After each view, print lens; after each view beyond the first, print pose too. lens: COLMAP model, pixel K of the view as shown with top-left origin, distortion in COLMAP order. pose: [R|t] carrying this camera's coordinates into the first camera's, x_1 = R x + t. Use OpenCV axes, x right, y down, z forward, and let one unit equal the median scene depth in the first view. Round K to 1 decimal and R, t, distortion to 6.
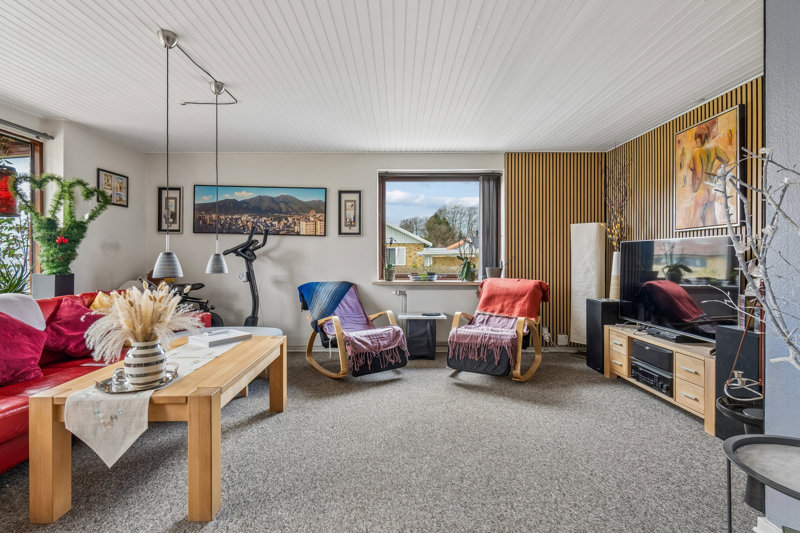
lens RADIAL K [[388.3, 0, 392.3], [0, 388.3, 257.6], [0, 0, 1]] dist [-0.001672, -0.002312]
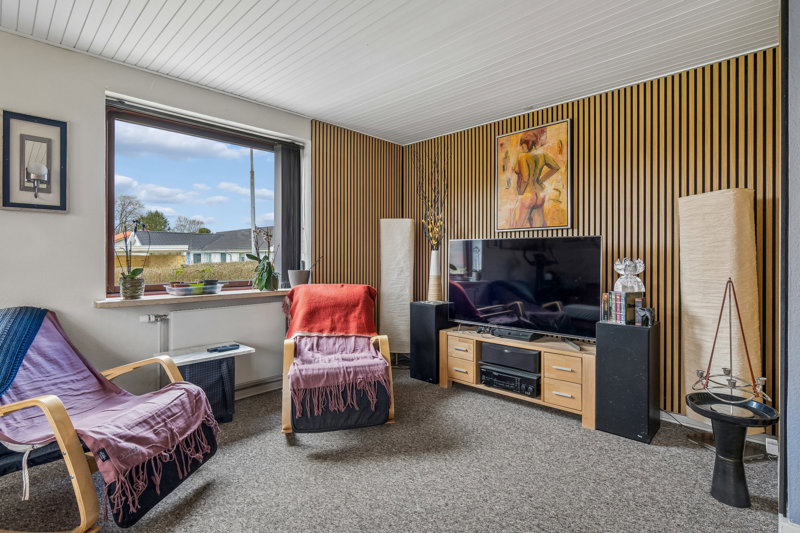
lens RADIAL K [[388.3, 0, 387.4], [0, 388.3, 256.3], [0, 0, 1]] dist [-0.001672, -0.002312]
pose [[0.691345, 0.001929, 0.722522, -0.200766], [-0.001012, 0.999998, -0.001702, 0.000699], [-0.722524, 0.000445, 0.691346, 0.461783]]
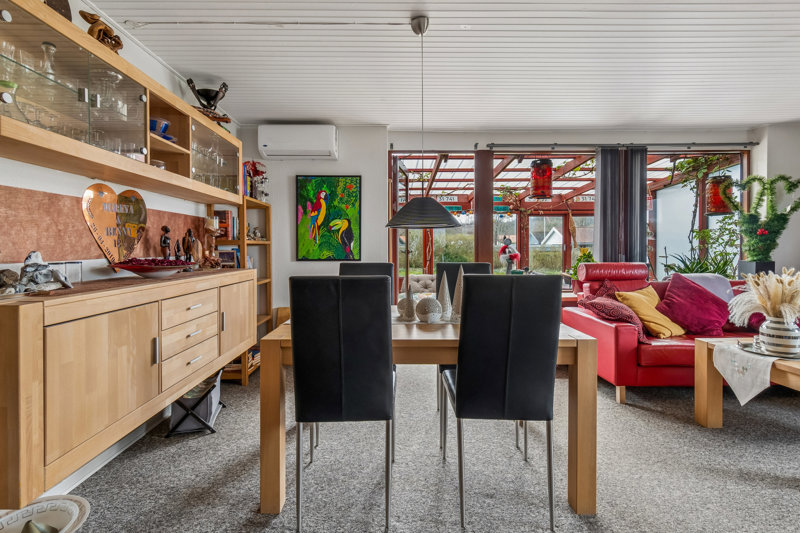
lens RADIAL K [[415.8, 0, 396.7], [0, 415.8, 259.4], [0, 0, 1]] dist [0.011171, 0.000473]
pose [[0.026132, 0.023440, -0.999384, 0.351503], [0.005853, 0.999704, 0.023600, 0.000860], [0.999641, -0.006466, 0.025987, -0.113845]]
